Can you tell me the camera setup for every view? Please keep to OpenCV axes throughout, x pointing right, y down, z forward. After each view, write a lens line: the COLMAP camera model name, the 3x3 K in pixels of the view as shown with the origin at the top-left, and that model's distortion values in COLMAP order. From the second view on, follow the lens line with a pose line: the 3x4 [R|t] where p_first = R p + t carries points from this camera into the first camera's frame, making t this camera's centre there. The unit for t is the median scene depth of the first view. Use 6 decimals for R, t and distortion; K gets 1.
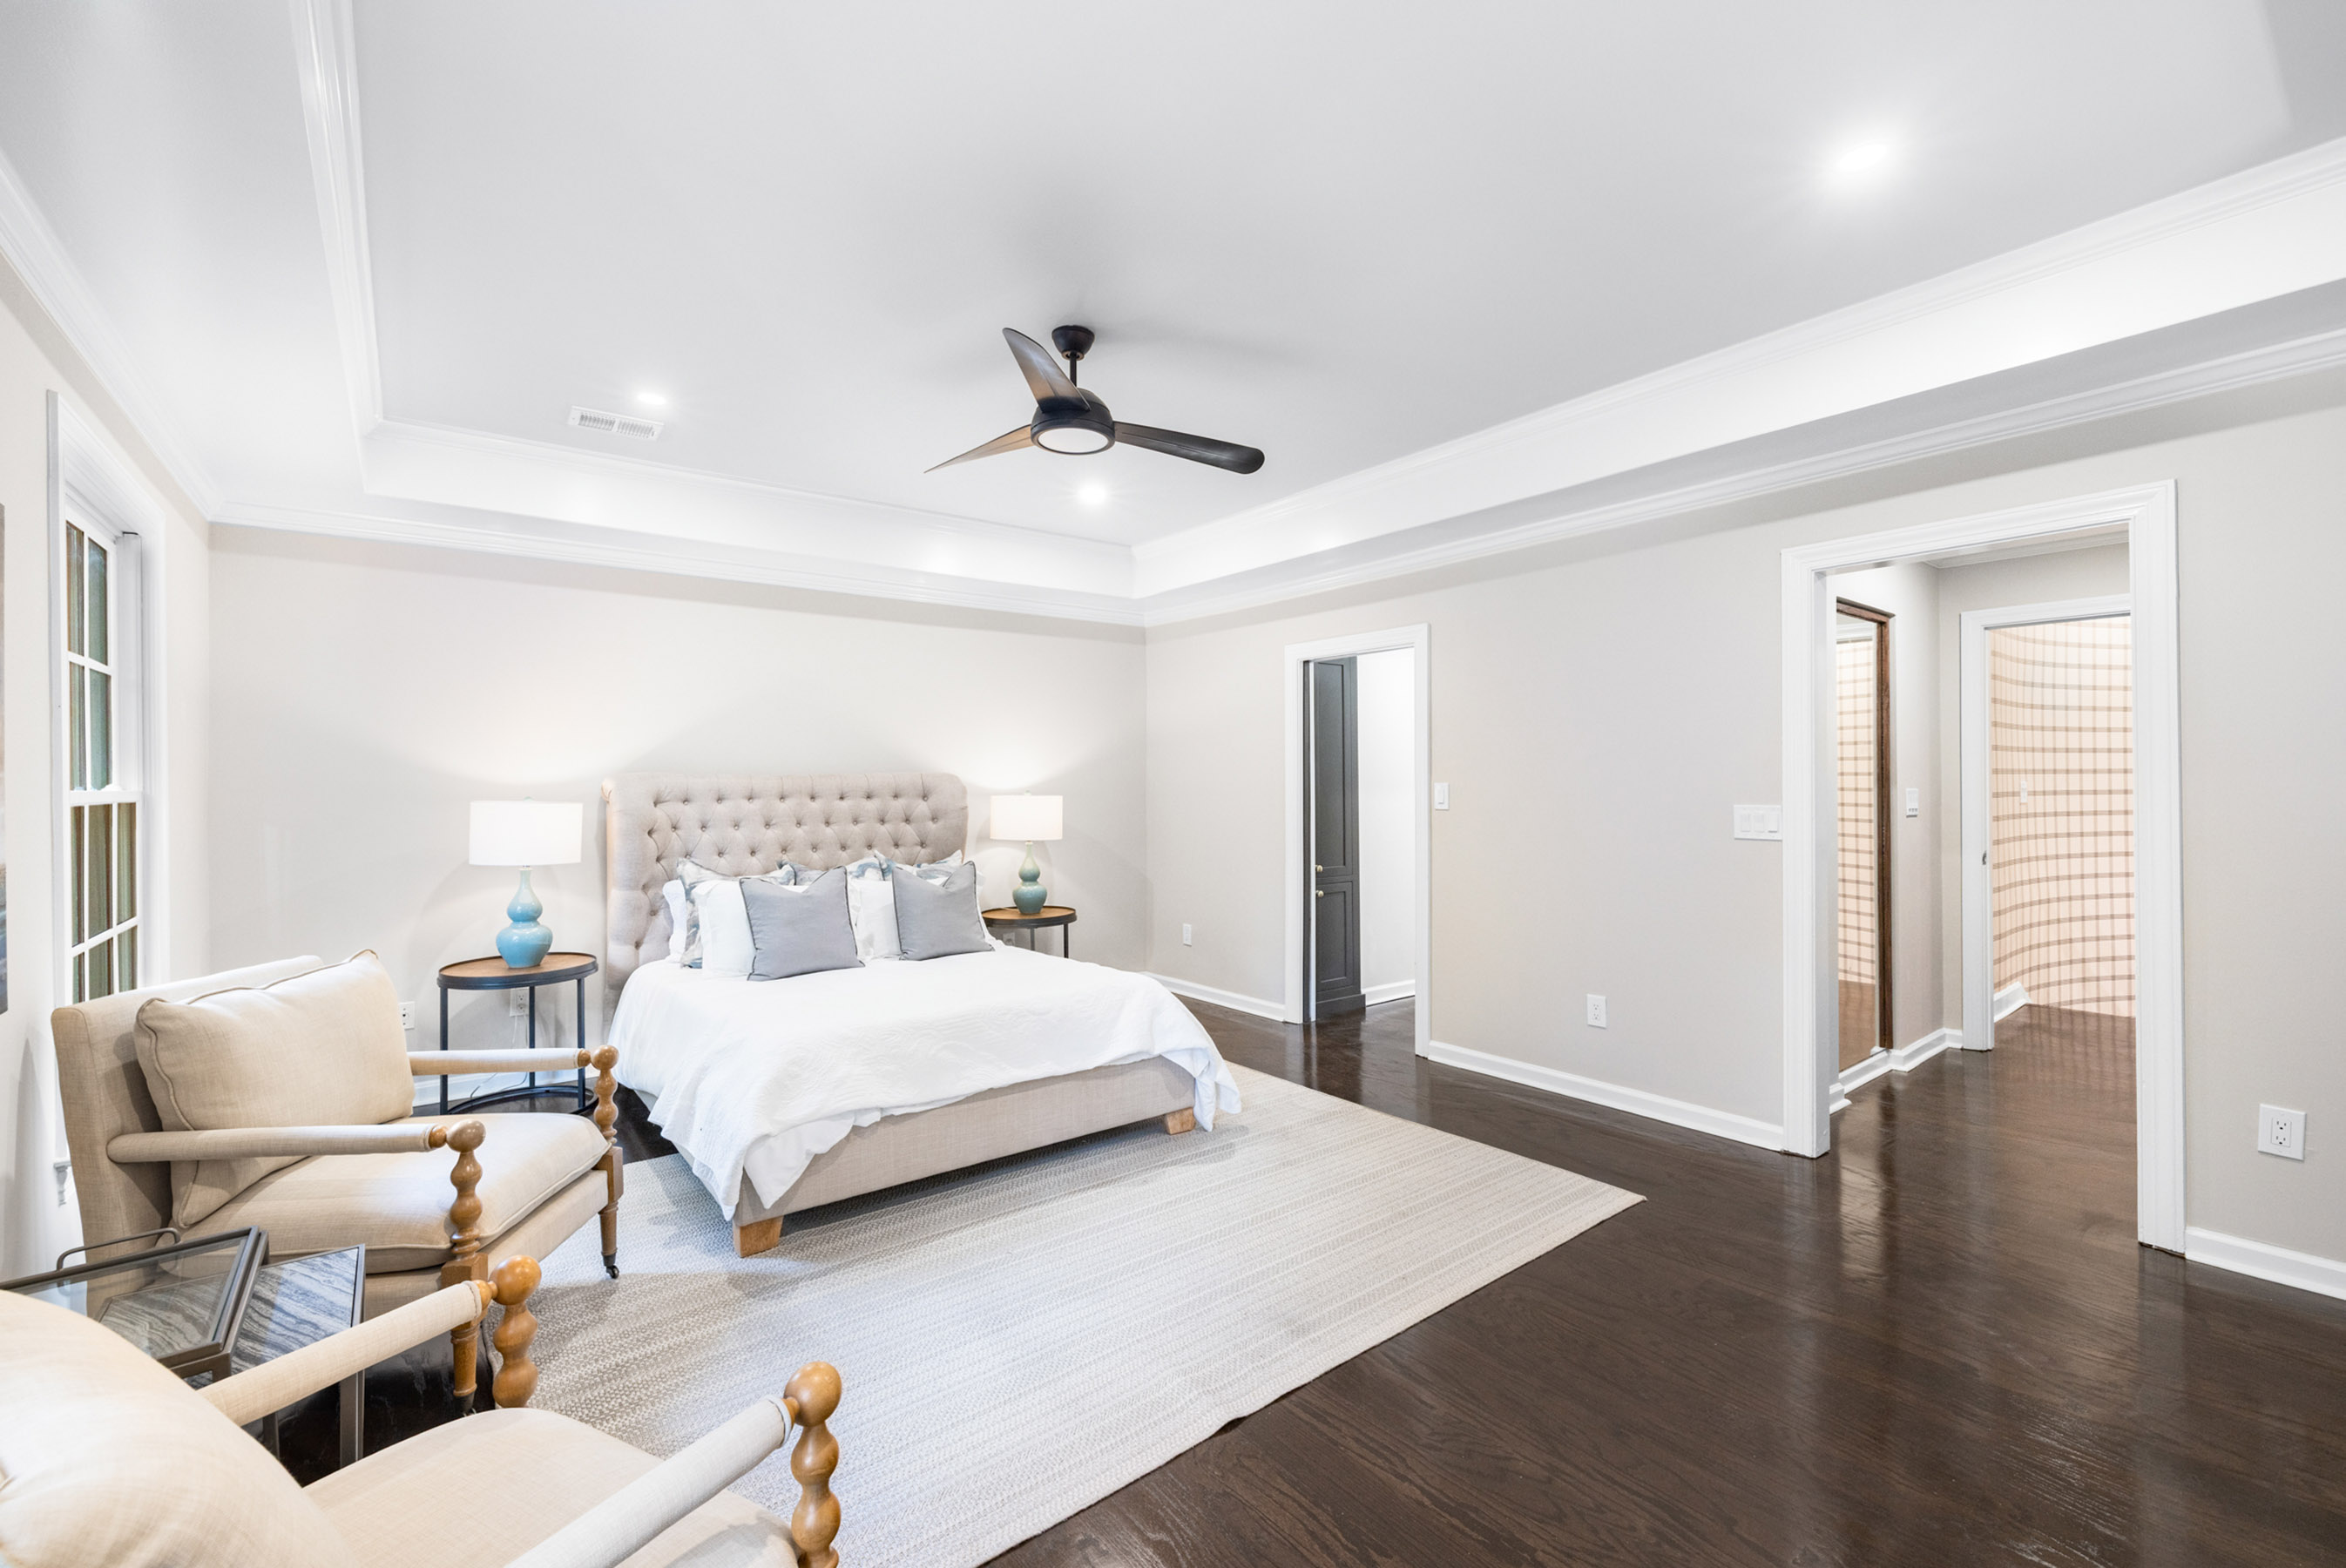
lens RADIAL K [[1008.4, 0, 1174.7], [0, 1008.4, 773.6], [0, 0, 1]] dist [-0.001674, -0.000223]
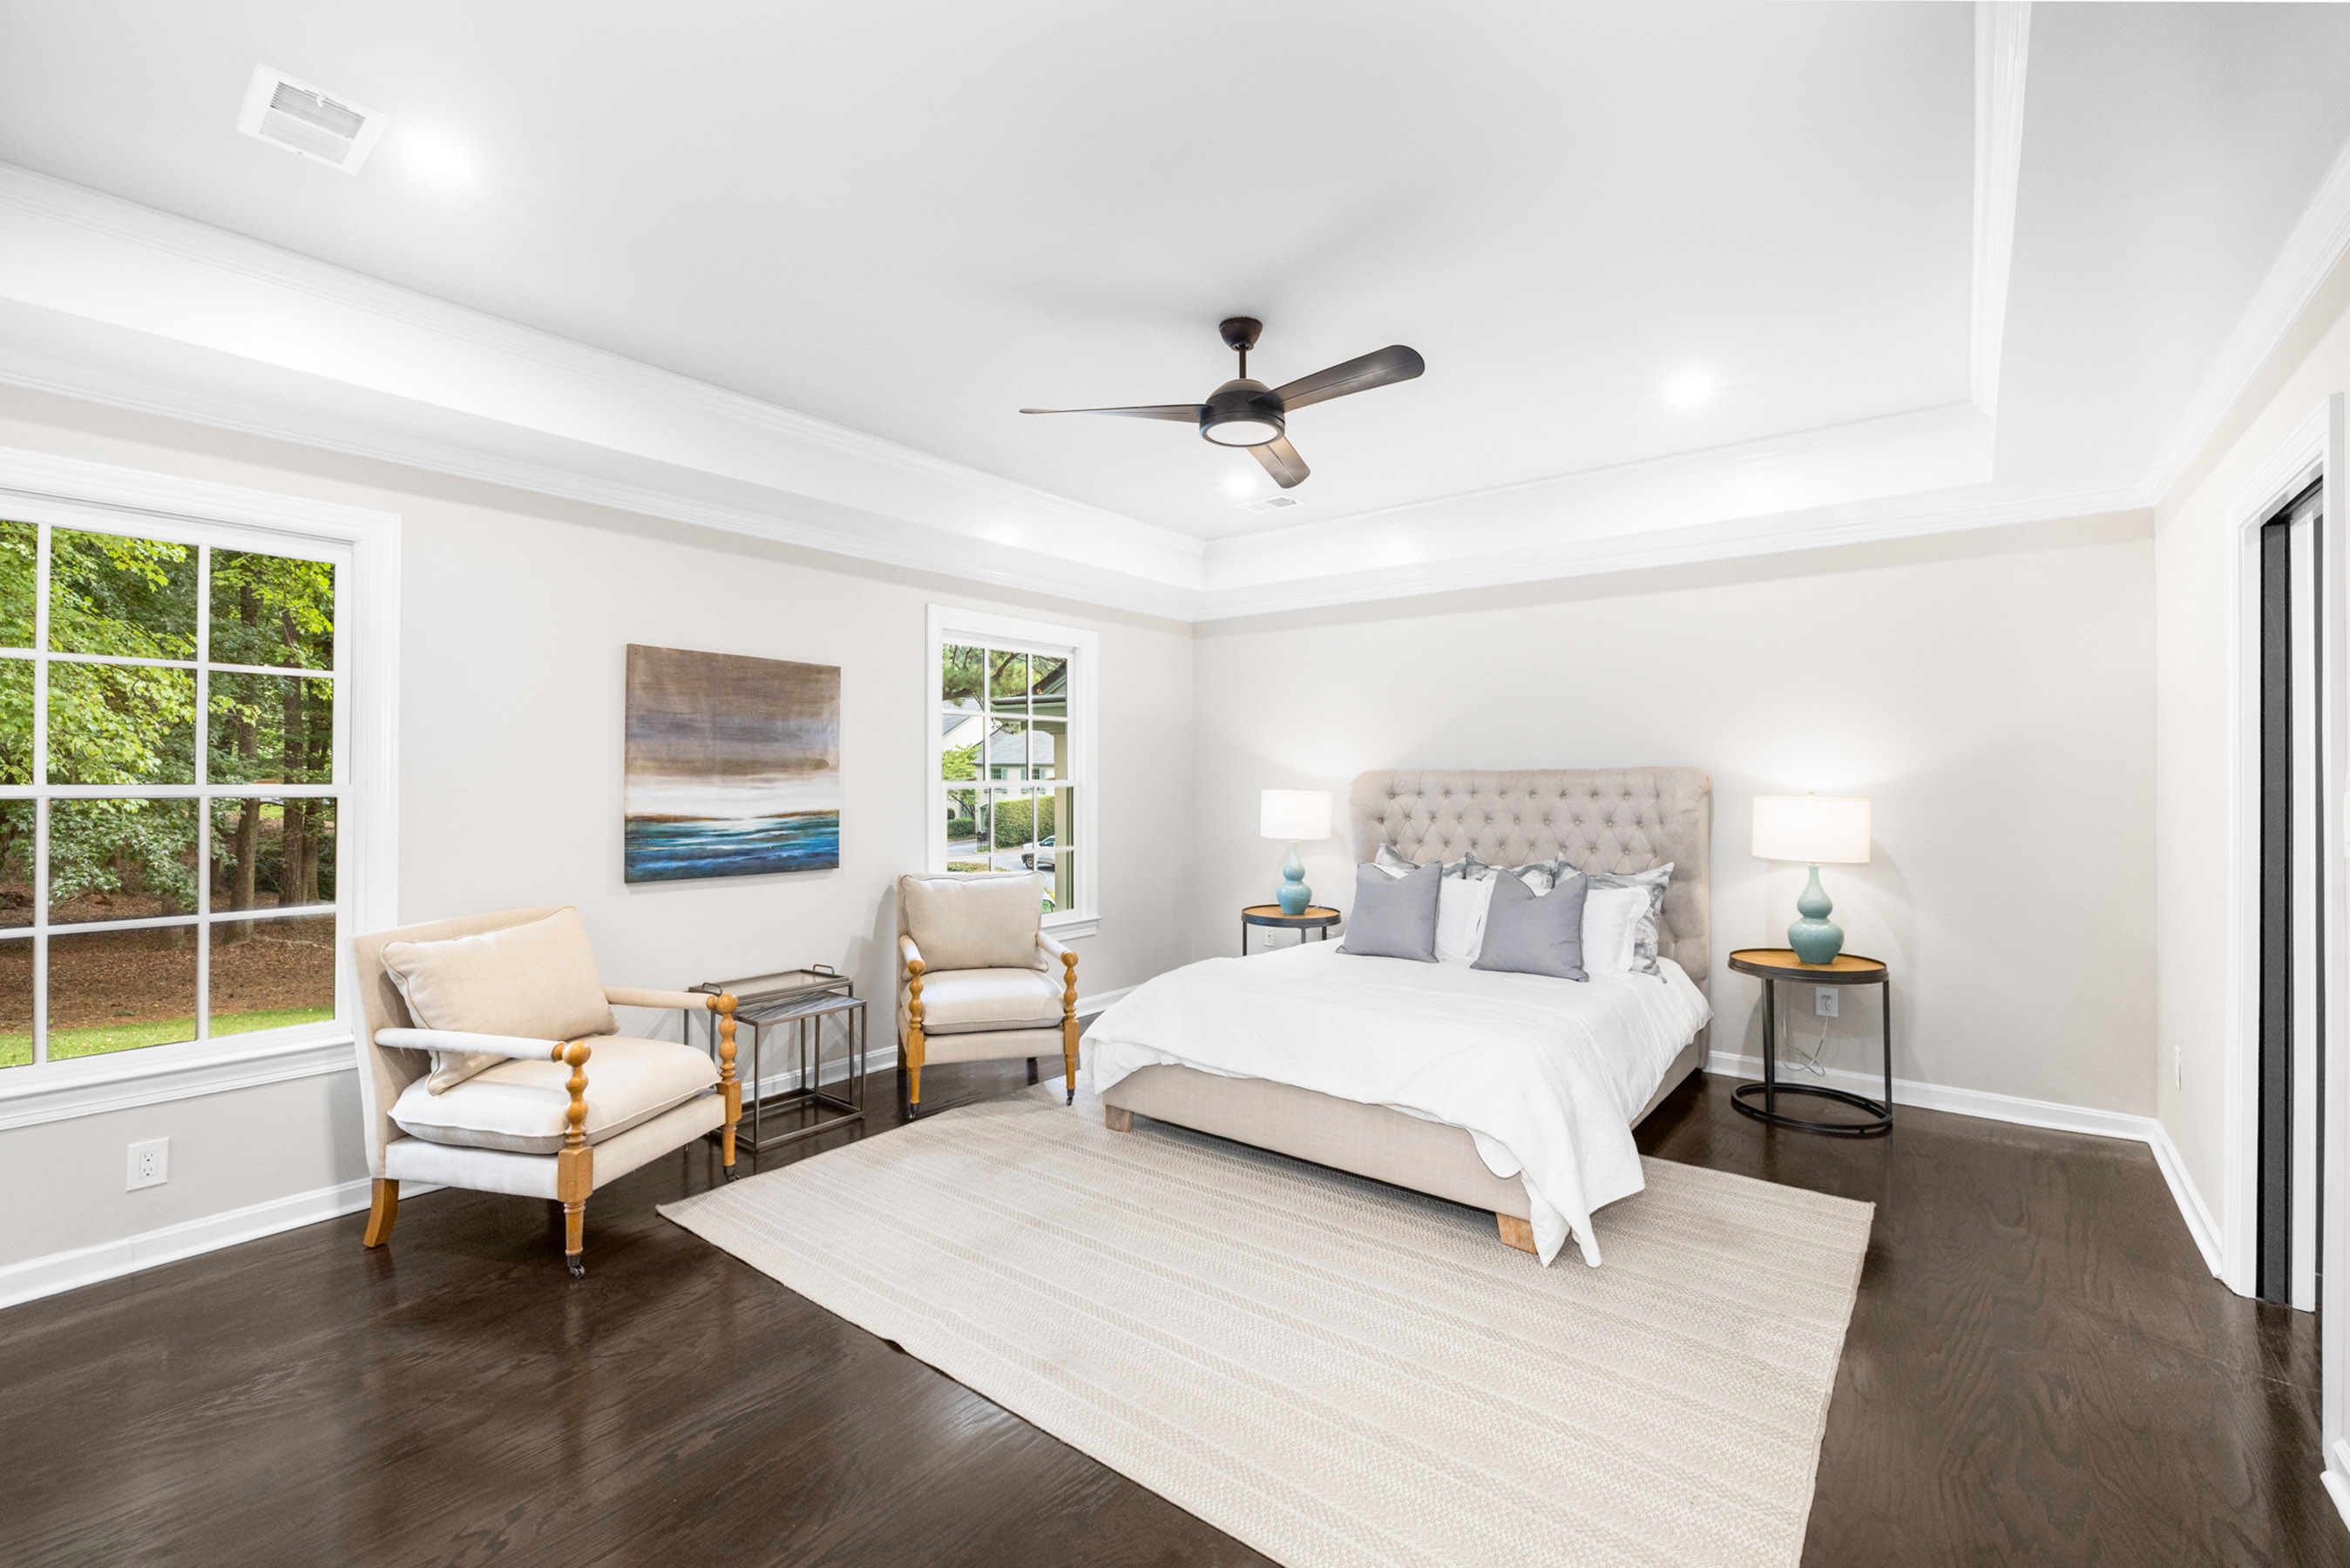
lens RADIAL K [[1010.0, 0, 1176.7], [0, 1010.0, 773.6], [0, 0, 1]] dist [-0.001674, -0.000223]
pose [[0.237972, 0.004103, -0.971263, 0.663254], [0.001613, 0.999988, 0.004619, -0.002439], [0.971271, -0.002666, 0.237962, 0.558660]]
